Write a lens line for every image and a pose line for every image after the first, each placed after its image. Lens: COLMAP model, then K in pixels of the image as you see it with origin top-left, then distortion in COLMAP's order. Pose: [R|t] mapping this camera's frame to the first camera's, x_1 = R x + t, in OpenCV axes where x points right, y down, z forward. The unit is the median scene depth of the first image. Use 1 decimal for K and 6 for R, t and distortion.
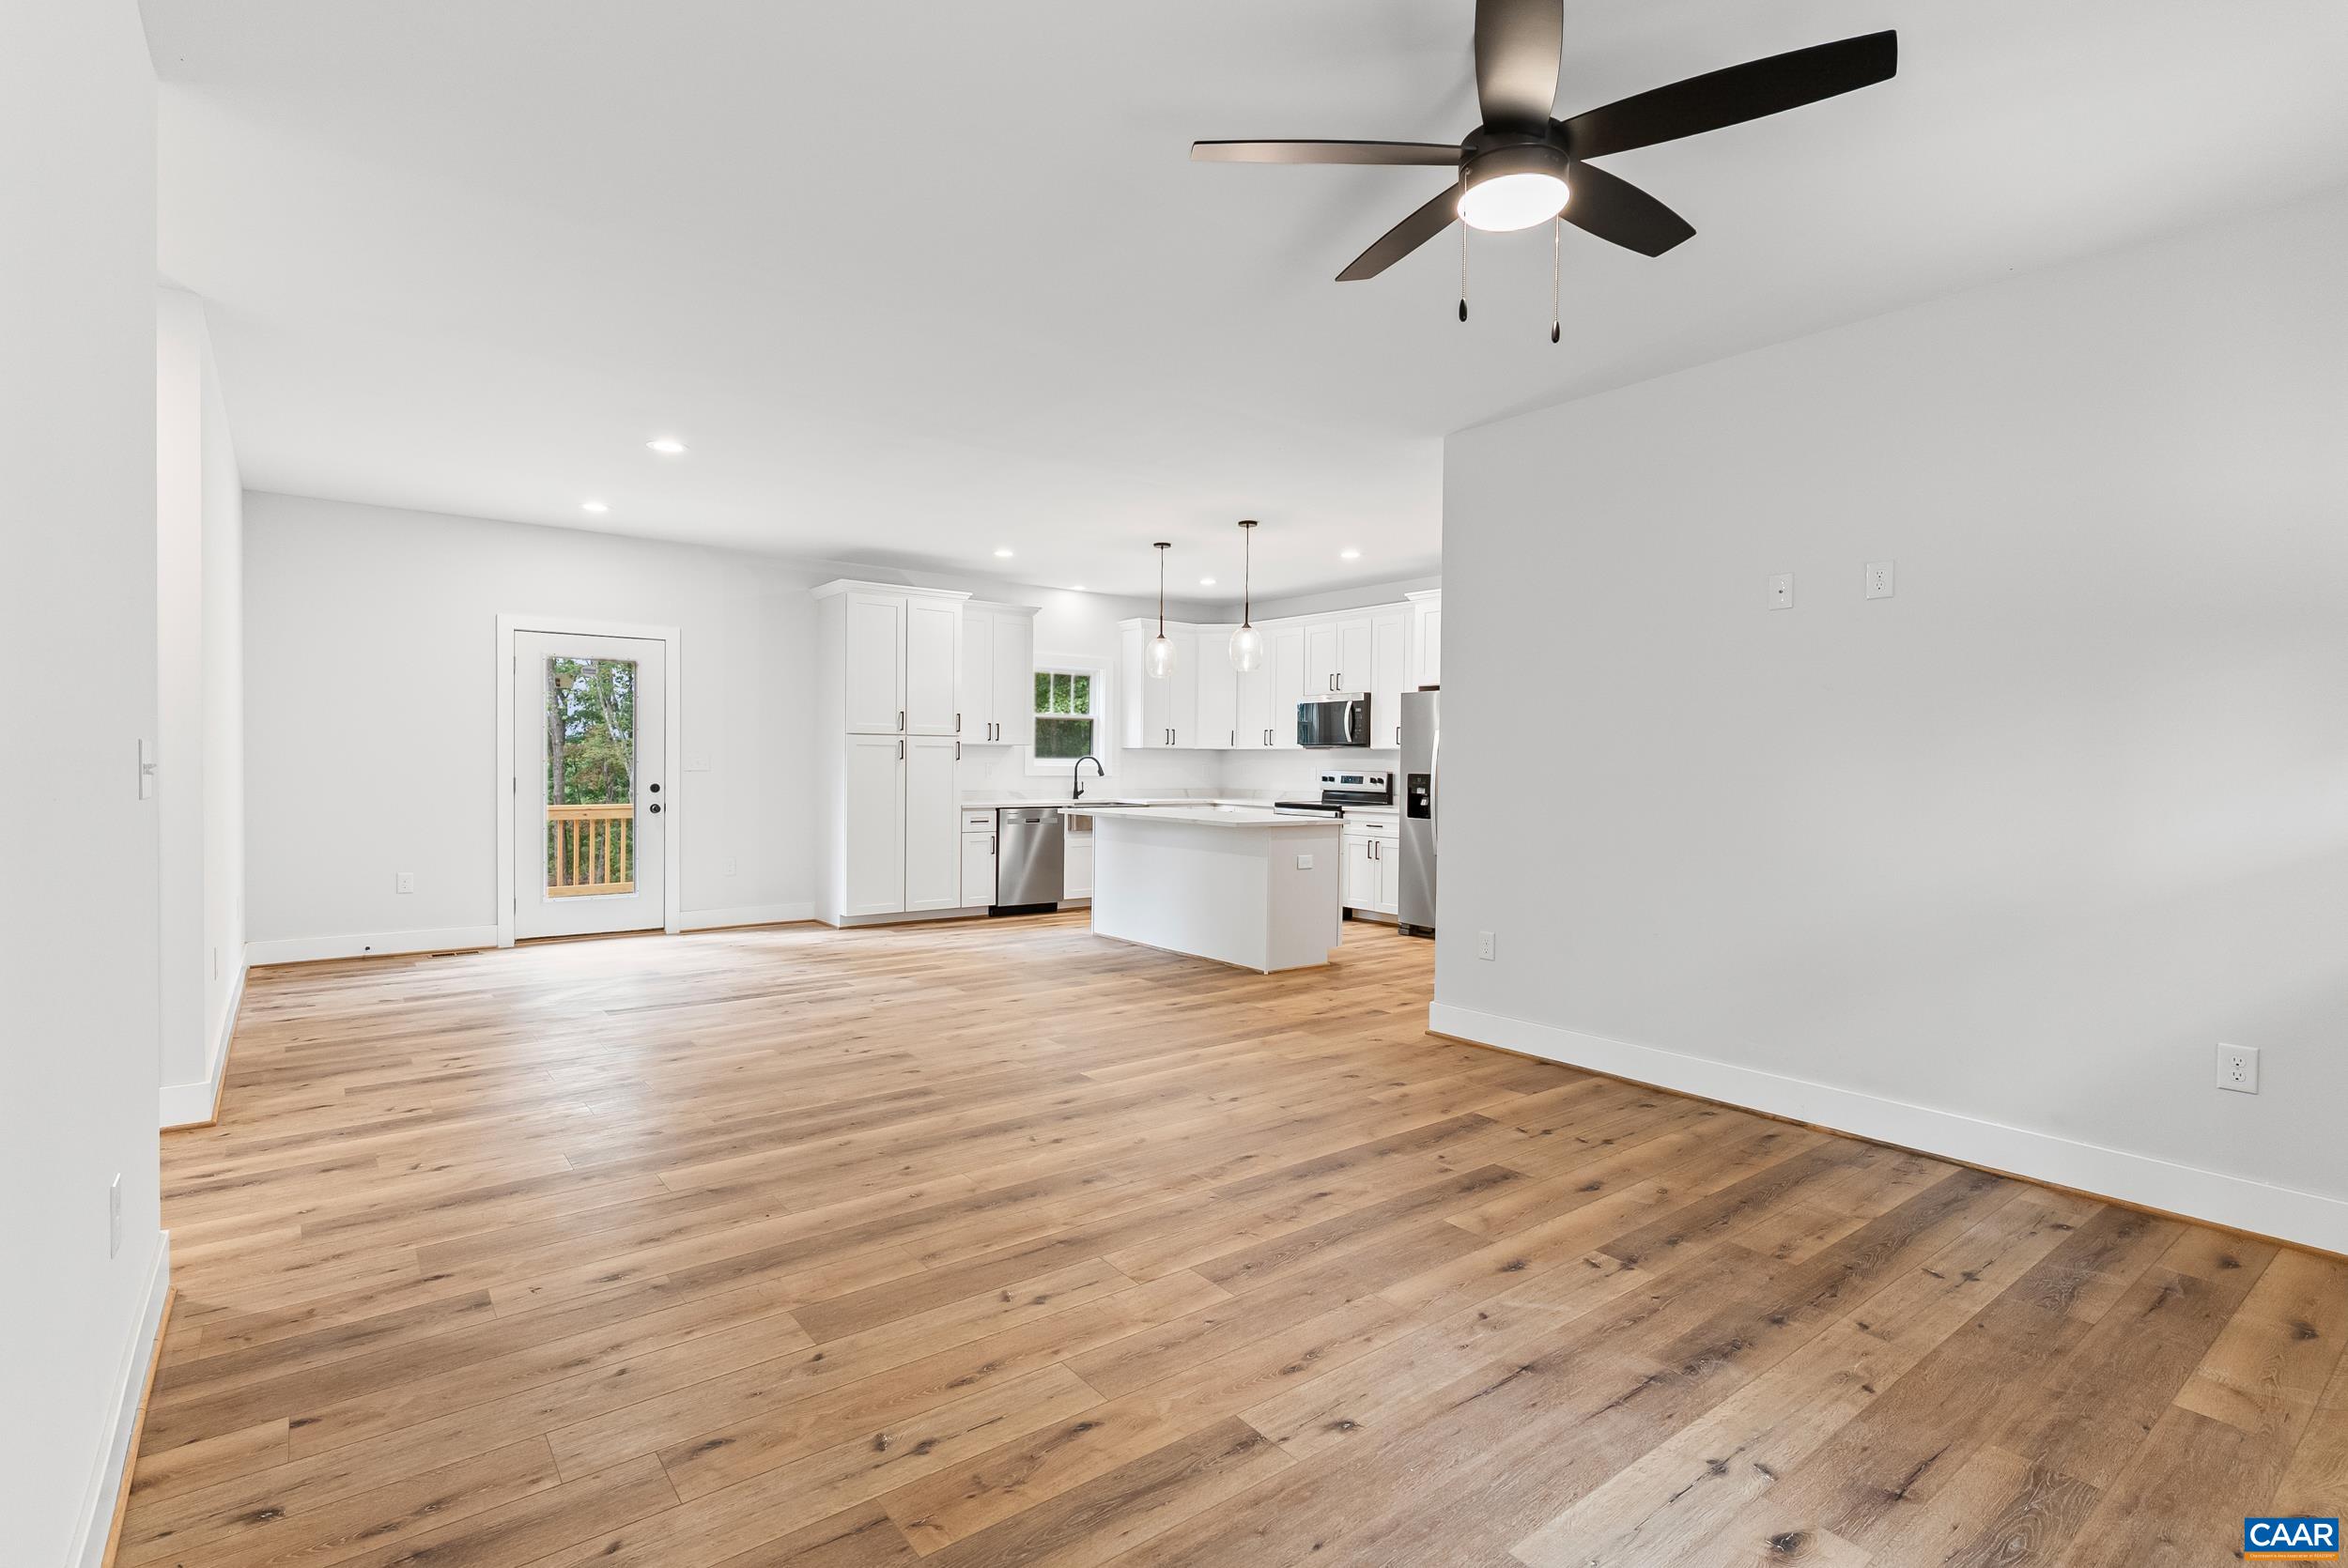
lens RADIAL K [[1139.6, 0, 1188.0], [0, 1139.6, 789.1], [0, 0, 1]] dist [0.004582, -0.001125]
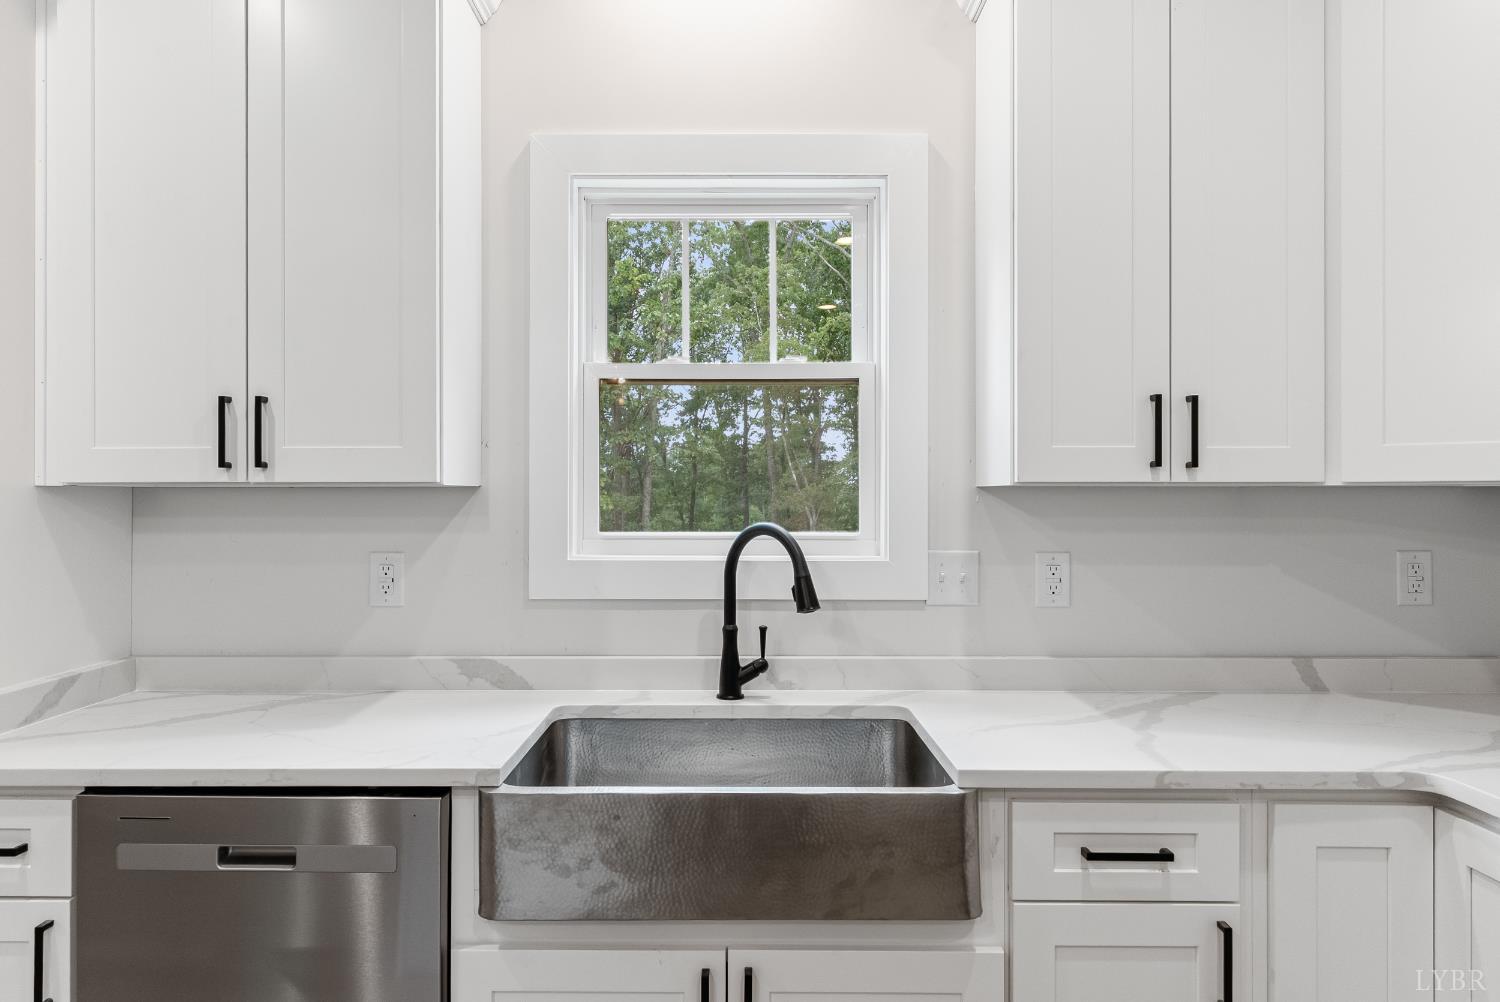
lens RADIAL K [[949.8, 0, 736.3], [0, 949.8, 497.0], [0, 0, 1]] dist [0.009619, -0.000361]
pose [[0.788541, -0.009133, -0.614914, 0.053248], [-0.009987, 0.999568, -0.027653, -0.050309], [0.614901, 0.027947, 0.788109, 1.459218]]
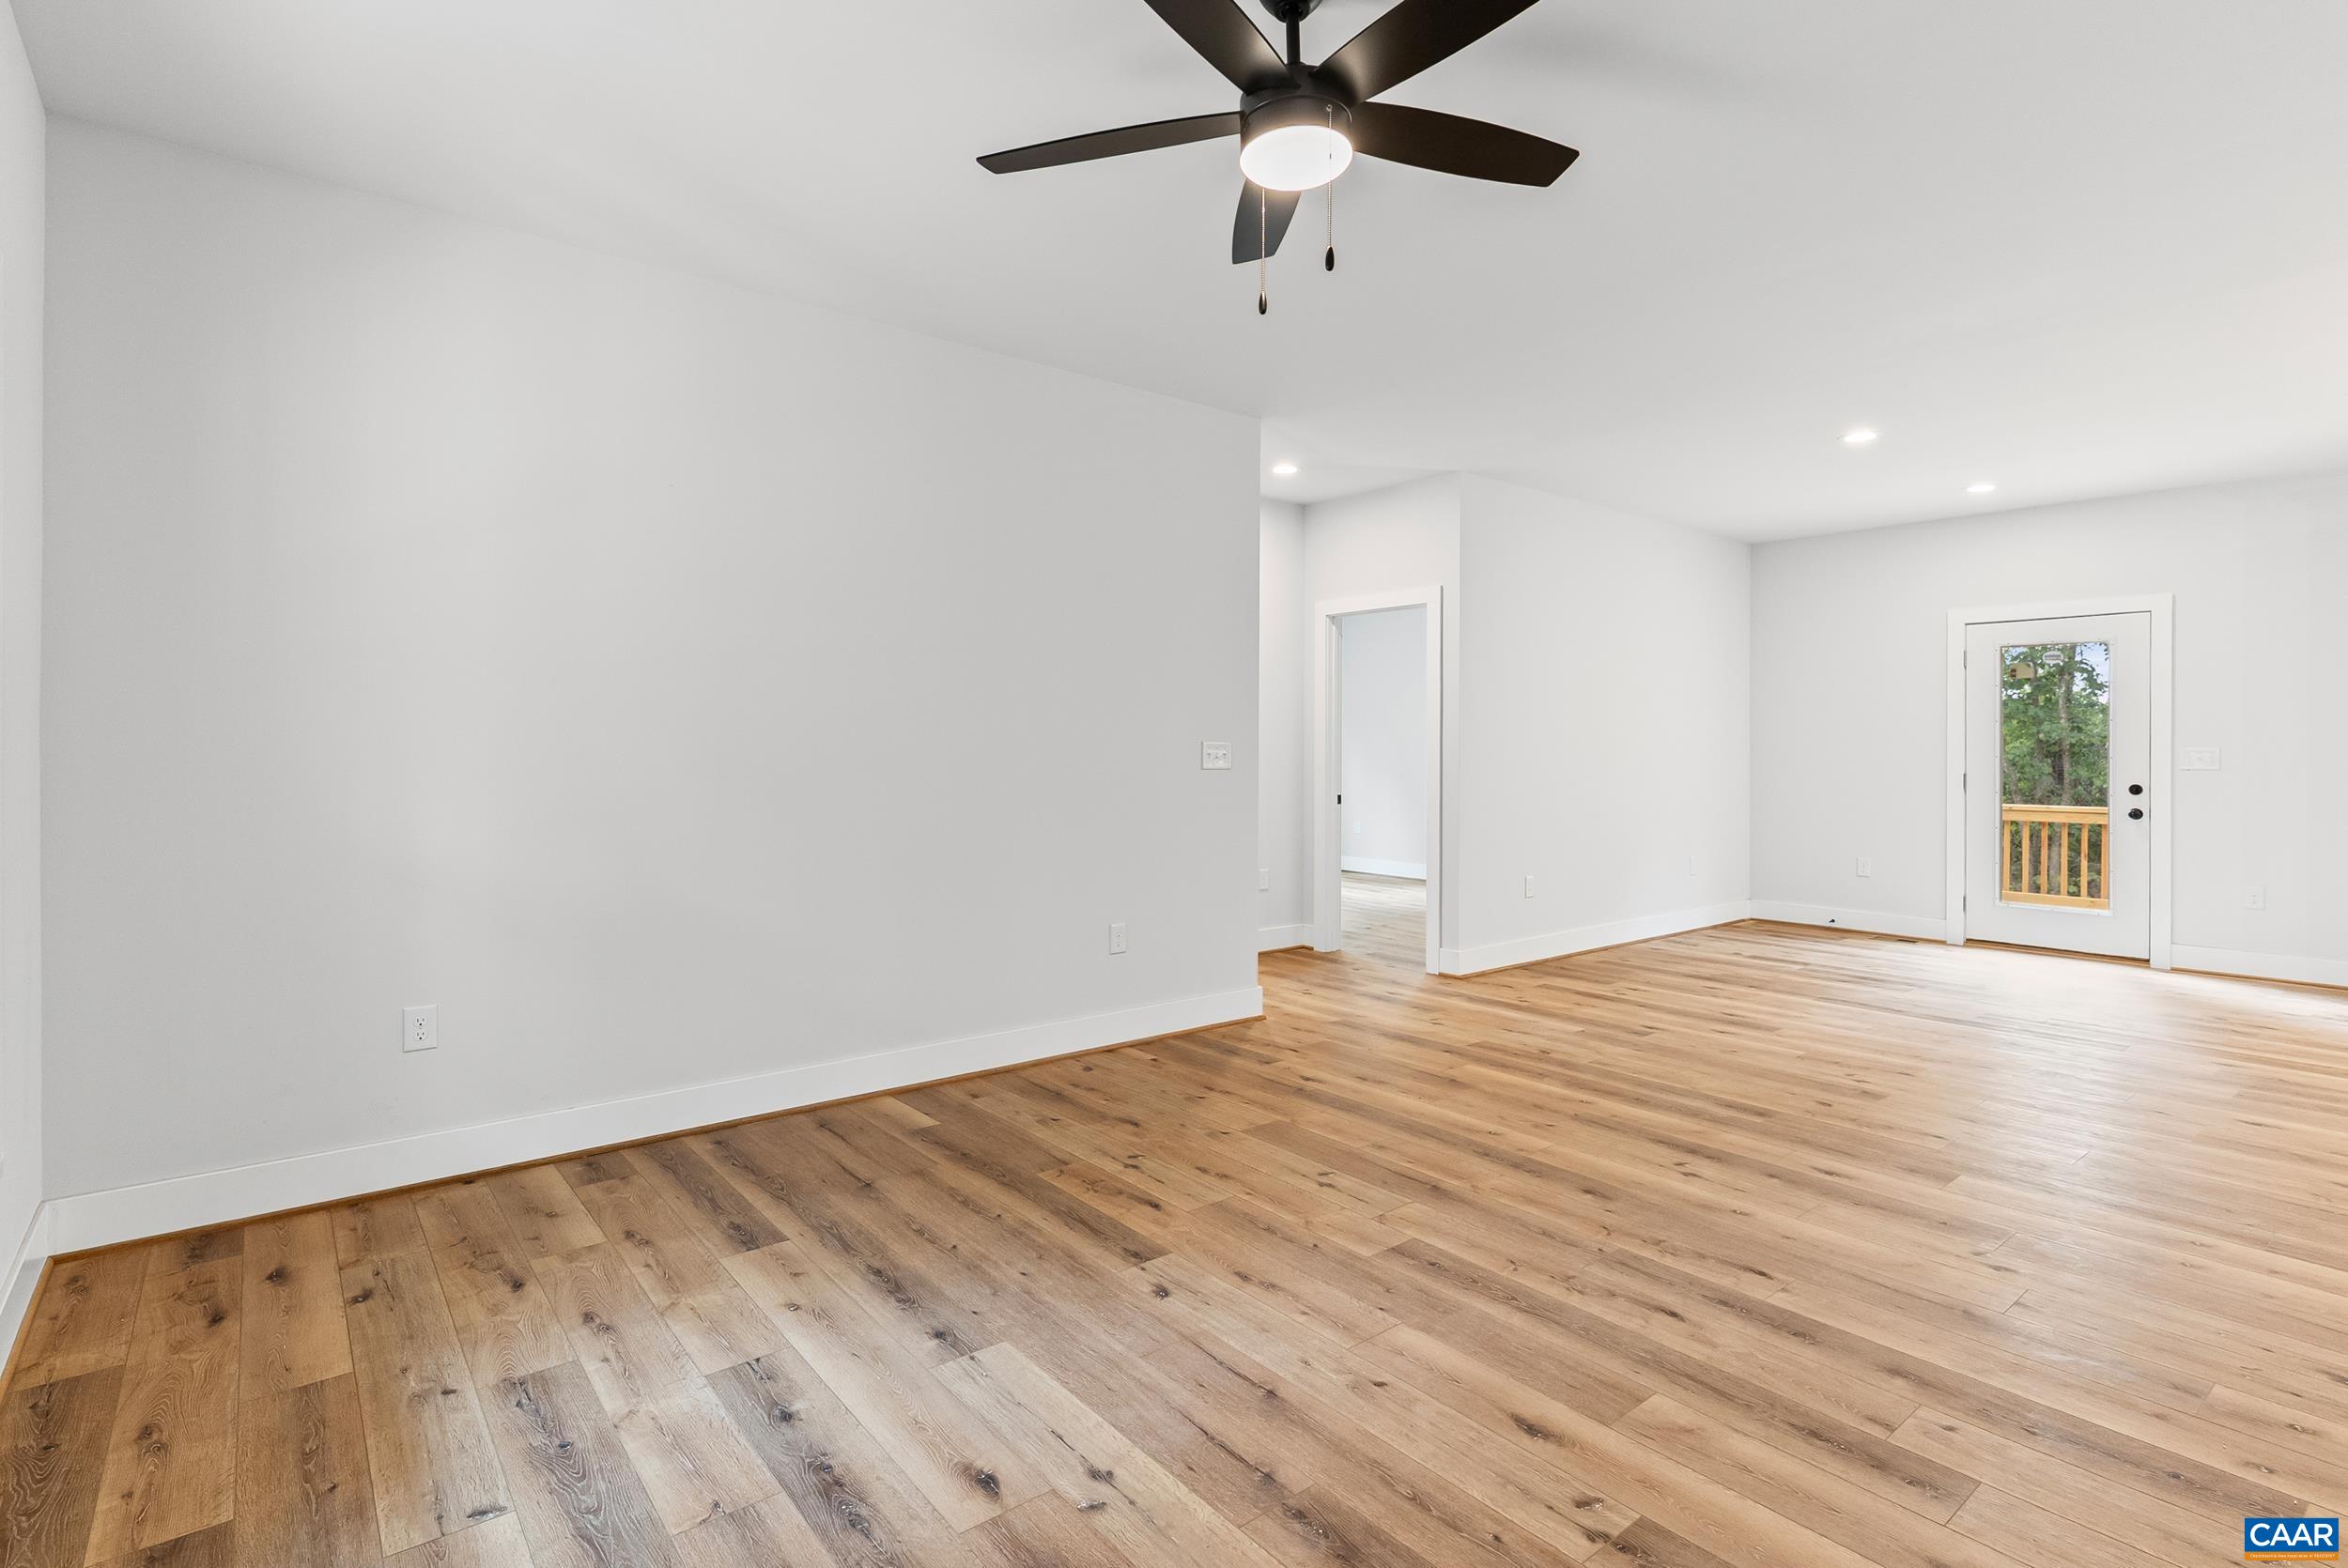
lens RADIAL K [[1139.6, 0, 1137.1], [0, 1139.6, 741.3], [0, 0, 1]] dist [0.004582, -0.001125]
pose [[-0.012629, -0.014205, -0.999819, 0.534465], [-0.029993, 0.999455, -0.013821, -0.004589], [0.999470, 0.029813, -0.013048, 0.381726]]
